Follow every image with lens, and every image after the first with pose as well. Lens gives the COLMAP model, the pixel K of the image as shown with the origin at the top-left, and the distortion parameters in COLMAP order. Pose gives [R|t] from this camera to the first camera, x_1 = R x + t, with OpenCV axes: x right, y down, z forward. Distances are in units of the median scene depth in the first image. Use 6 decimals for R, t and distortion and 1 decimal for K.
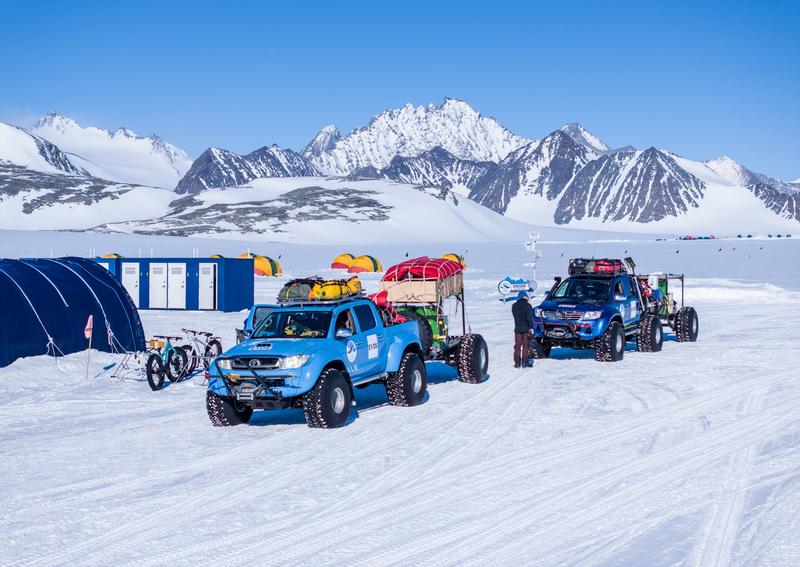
lens RADIAL K [[1619.2, 0, 394.3], [0, 1619.2, 290.0], [0, 0, 1]] dist [-0.084425, 0.000000]
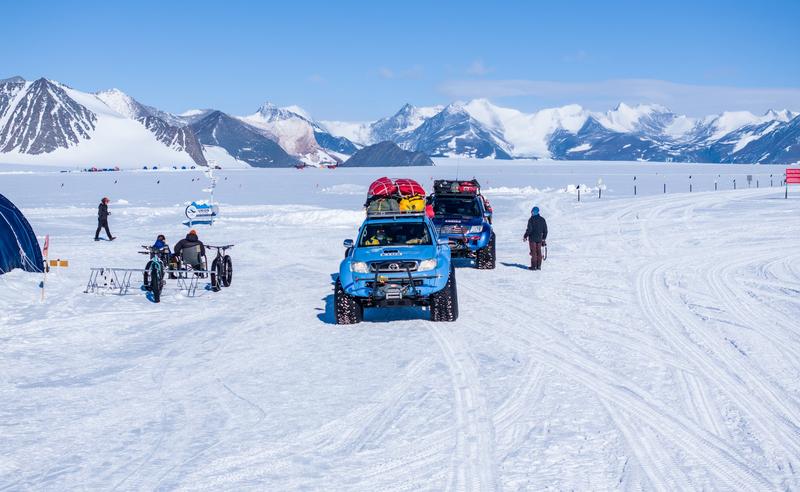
lens RADIAL K [[1621.9, 0, 395.2], [0, 1621.9, 245.3], [0, 0, 1]] dist [-0.049939, 0.000000]
pose [[0.929840, -0.015683, 0.367630, -0.354779], [0.010454, 0.999814, 0.016212, 0.007826], [-0.367815, -0.011232, 0.929831, -0.049496]]
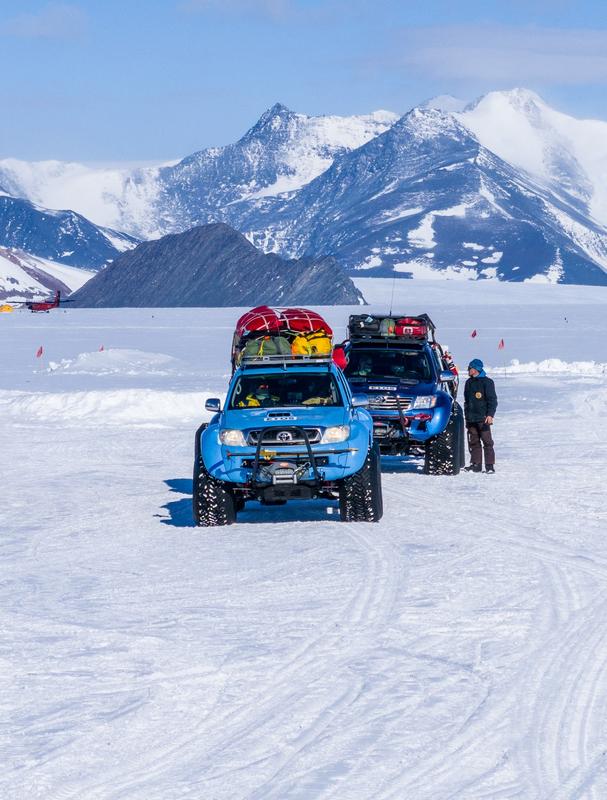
lens RADIAL K [[5278.0, 0, 308.5], [0, 5278.0, 398.6], [0, 0, 1]] dist [0.329603, 0.000000]
pose [[0.924798, -0.002118, 0.380453, -0.710408], [0.008436, 0.999853, -0.014941, 0.044917], [-0.380365, 0.017026, 0.924680, -0.903562]]
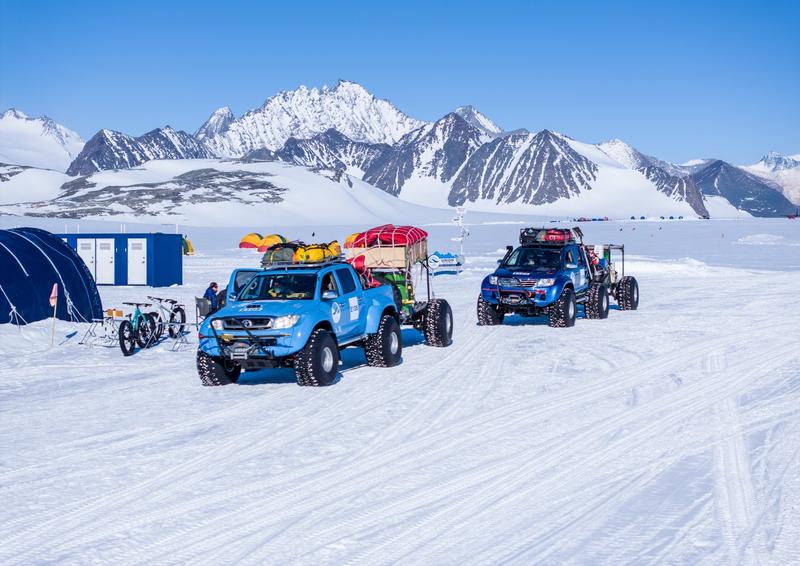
lens RADIAL K [[1619.2, 0, 398.7], [0, 1619.2, 282.0], [0, 0, 1]] dist [-0.084425, 0.000000]
pose [[0.997653, -0.002961, 0.068402, -0.041836], [0.002551, 0.999978, 0.006088, 0.008868], [-0.068419, -0.005900, 0.997639, -0.022634]]
